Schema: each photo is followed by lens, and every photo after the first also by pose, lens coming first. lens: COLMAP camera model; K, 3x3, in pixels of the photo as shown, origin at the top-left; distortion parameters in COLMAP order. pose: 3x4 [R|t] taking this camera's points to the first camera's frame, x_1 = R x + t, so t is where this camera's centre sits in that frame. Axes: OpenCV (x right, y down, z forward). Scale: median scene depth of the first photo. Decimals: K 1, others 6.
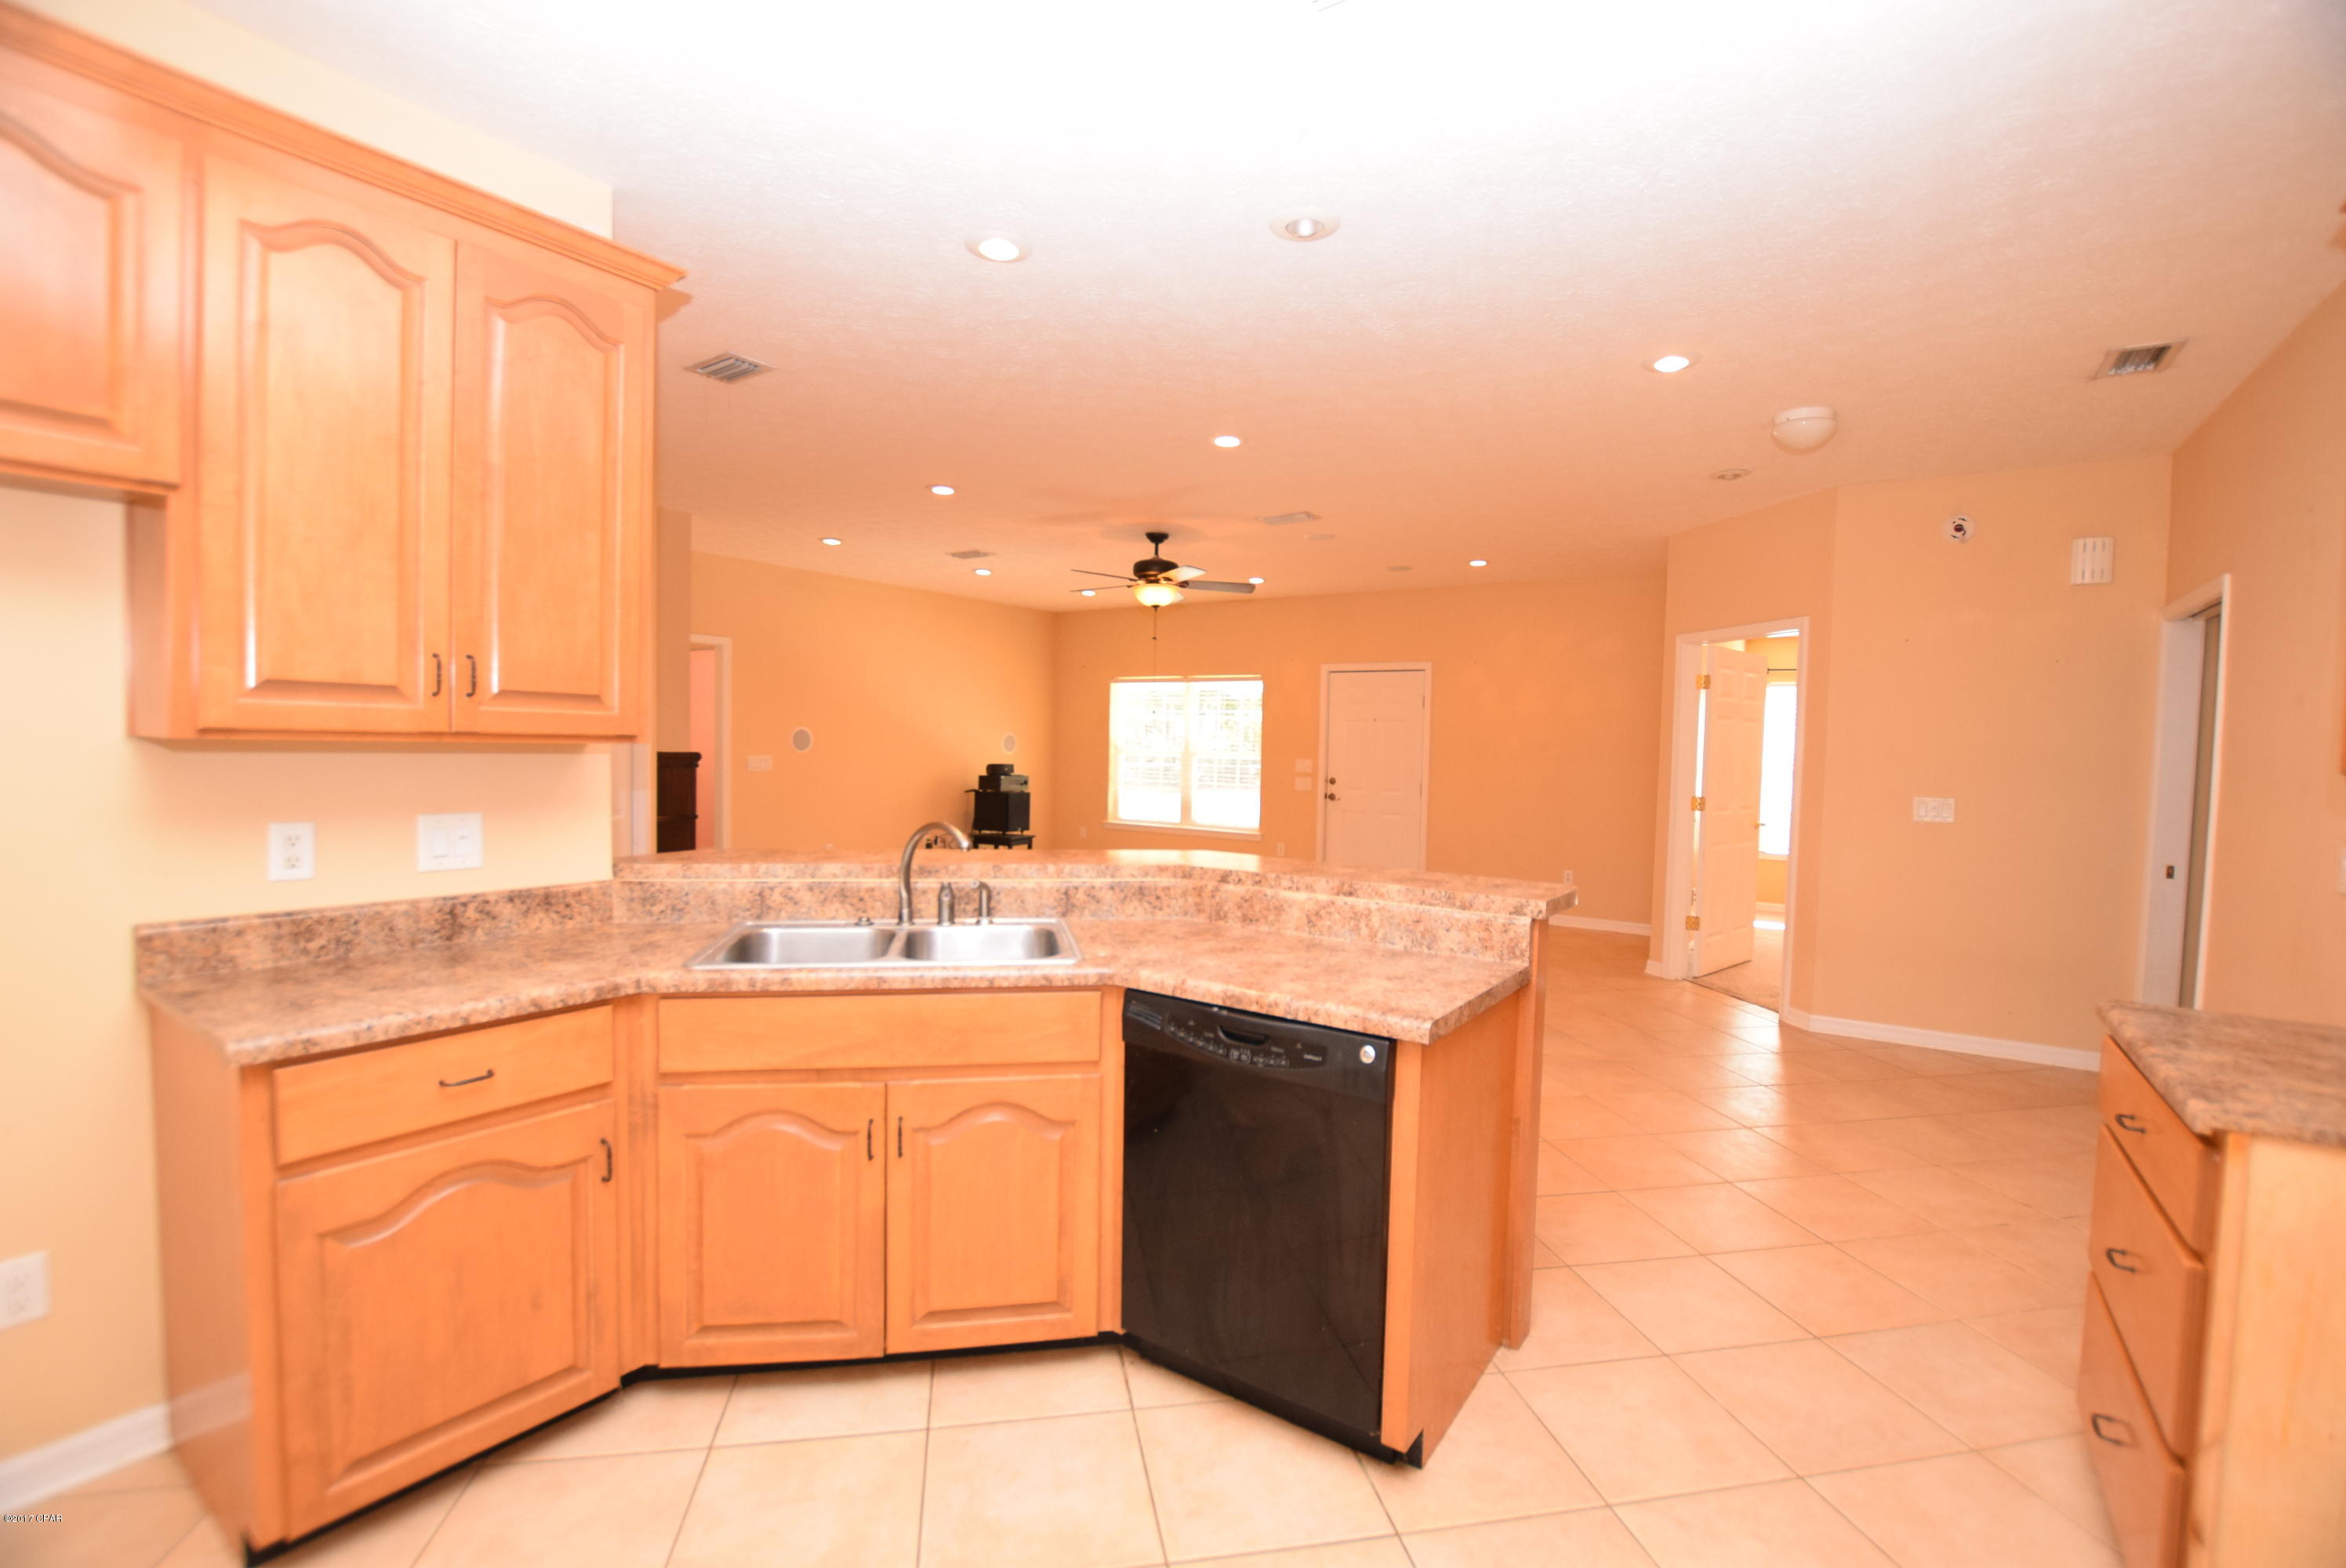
lens RADIAL K [[1042.9, 0, 1175.3], [0, 1042.9, 781.1], [0, 0, 1]] dist [-0.016883, -0.000222]
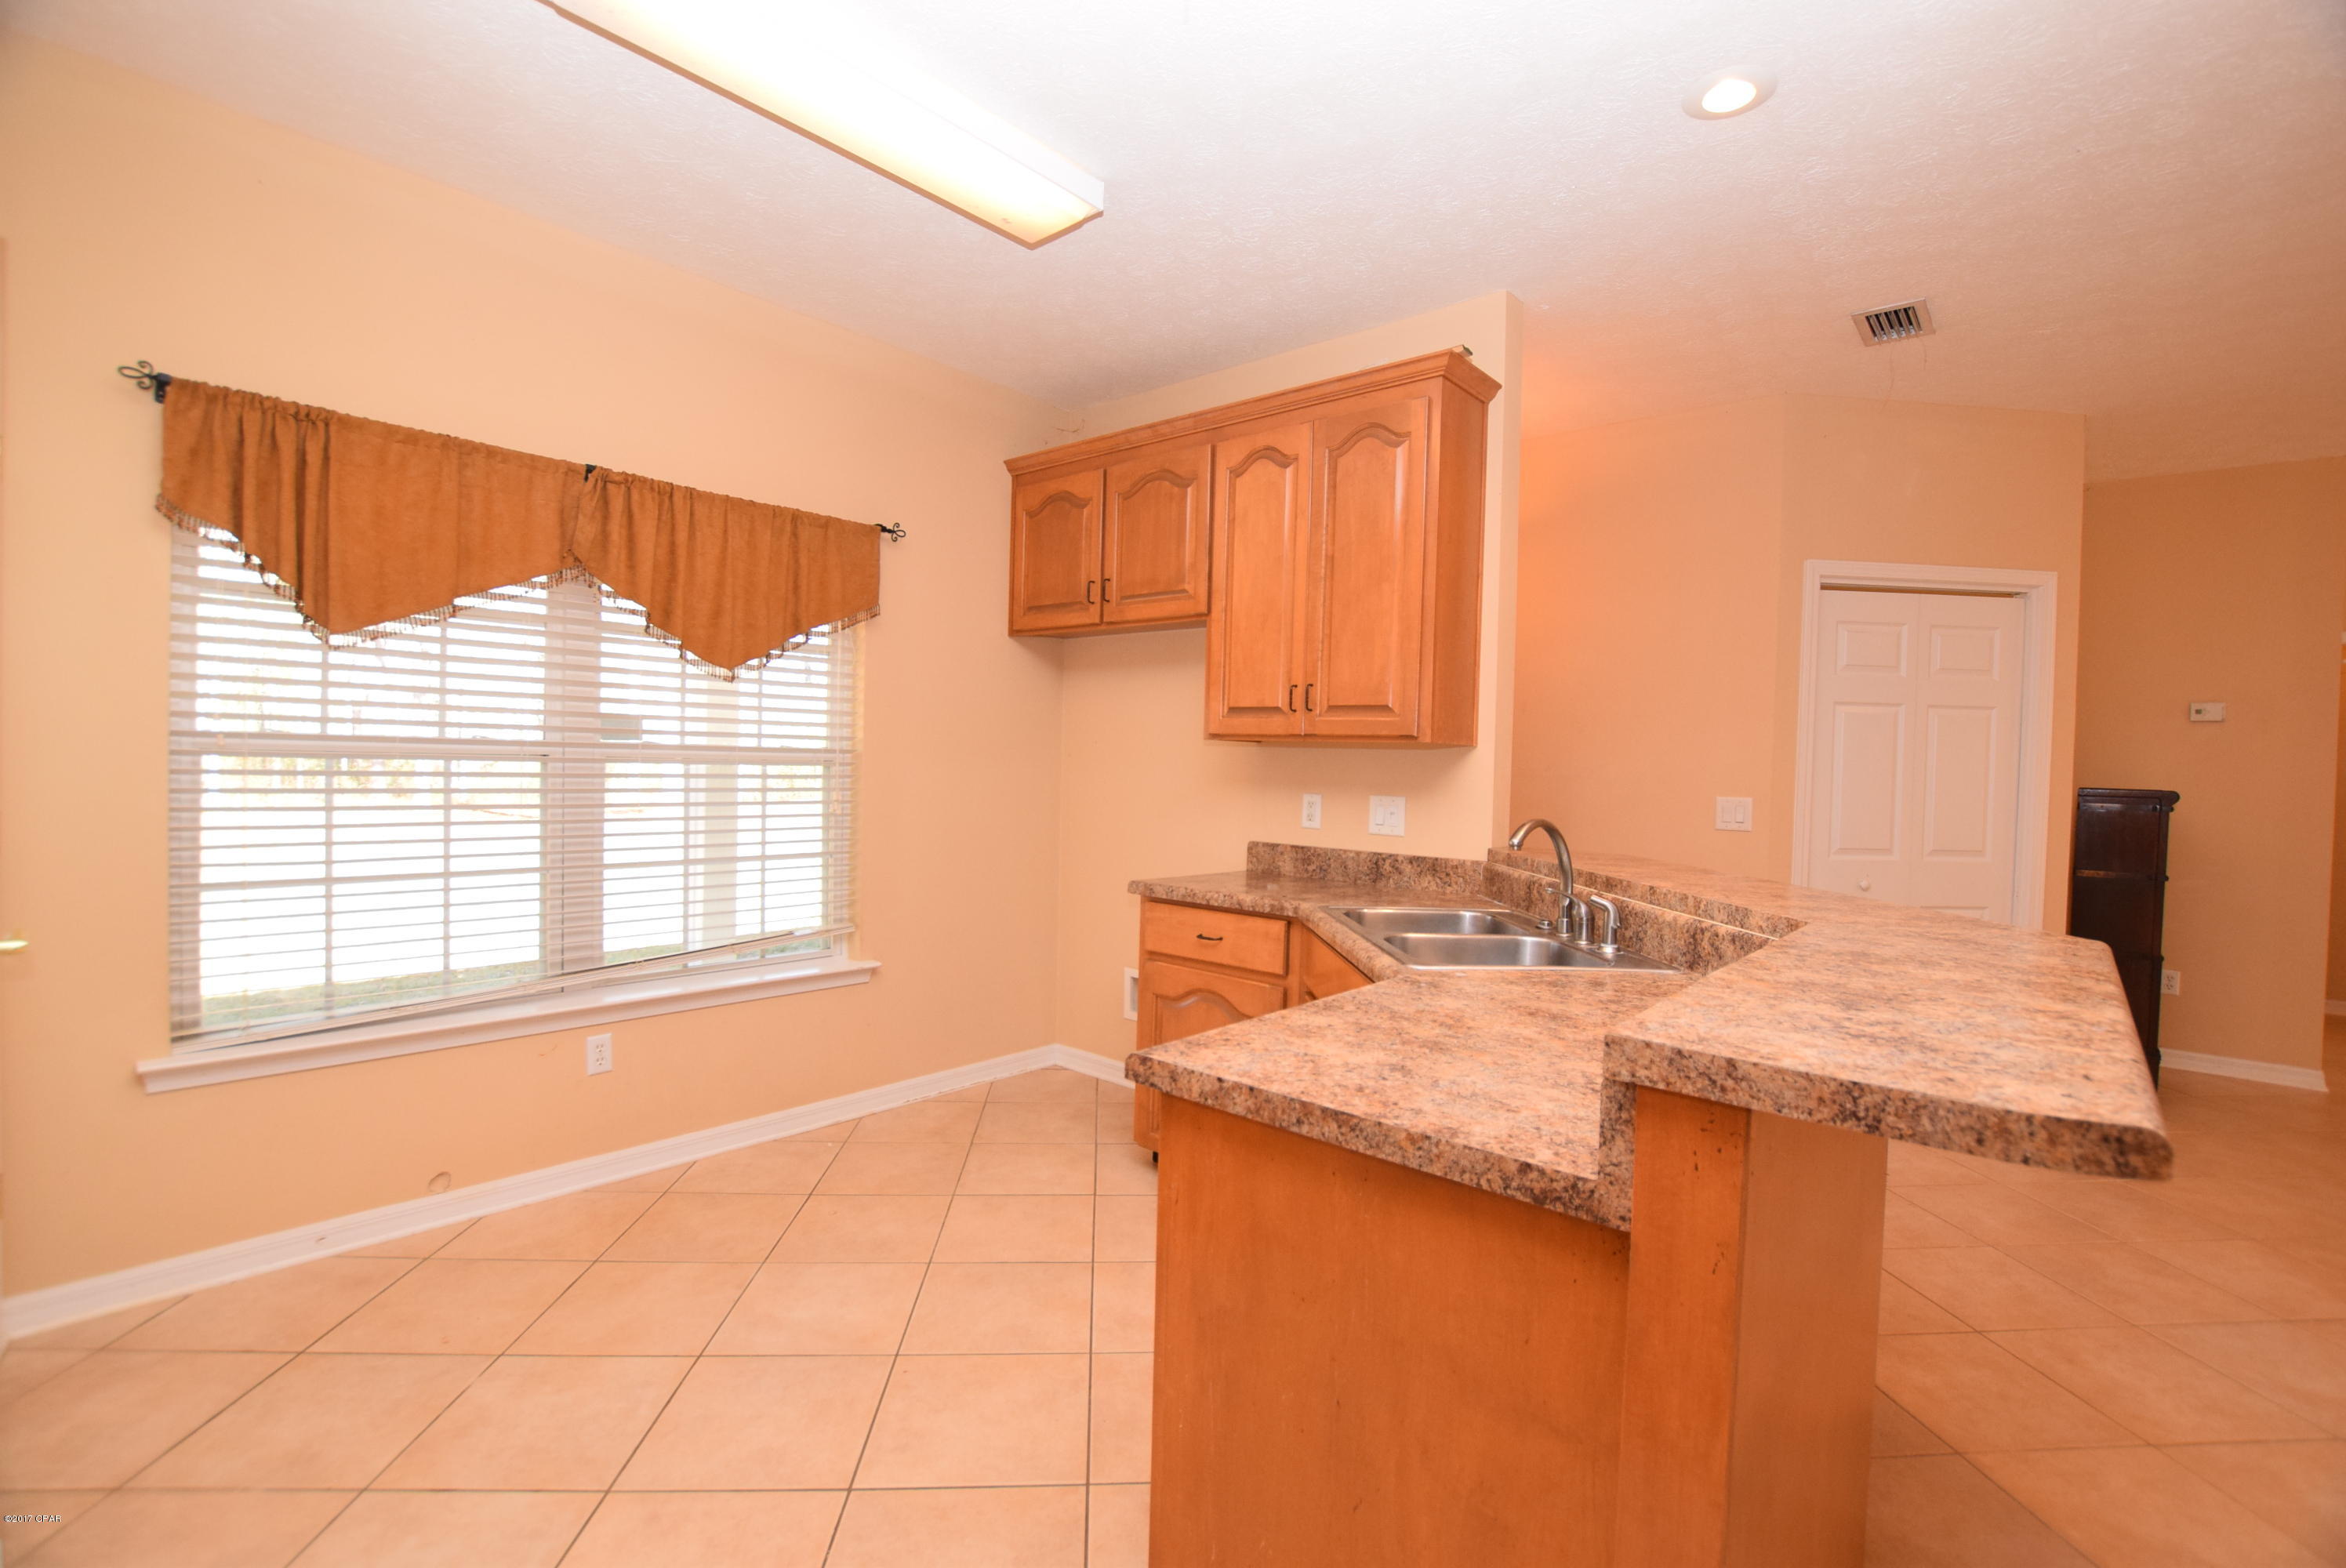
lens RADIAL K [[1042.9, 0, 1178.1], [0, 1042.9, 779.8], [0, 0, 1]] dist [-0.016883, -0.000222]
pose [[-0.102789, -0.005218, -0.994689, 0.271998], [-0.069196, 0.997601, 0.001918, 0.009458], [0.992293, 0.069025, -0.102904, 0.303200]]
